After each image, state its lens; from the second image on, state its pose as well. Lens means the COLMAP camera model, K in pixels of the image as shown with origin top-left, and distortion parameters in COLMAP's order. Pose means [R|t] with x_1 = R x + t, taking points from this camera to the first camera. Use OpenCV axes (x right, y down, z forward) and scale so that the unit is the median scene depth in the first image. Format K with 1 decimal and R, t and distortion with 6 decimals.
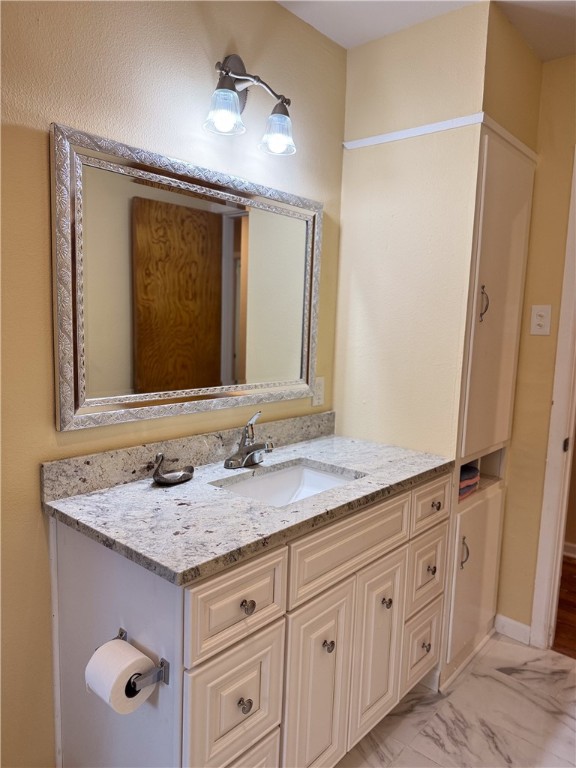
lens RADIAL K [[547.0, 0, 288.0], [0, 547.0, 384.0], [0, 0, 1]] dist [0.056096, 0.001253]
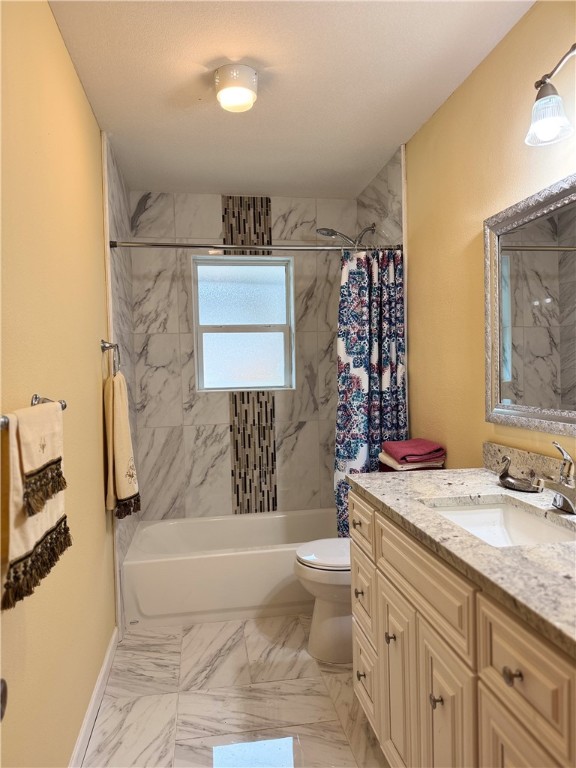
lens RADIAL K [[547.0, 0, 288.0], [0, 547.0, 384.0], [0, 0, 1]] dist [0.056096, 0.001253]
pose [[-0.640348, 0.010216, -0.768017, 0.954021], [-0.084284, 0.992939, 0.083480, -0.084013], [0.763447, 0.118188, -0.634965, 1.368824]]
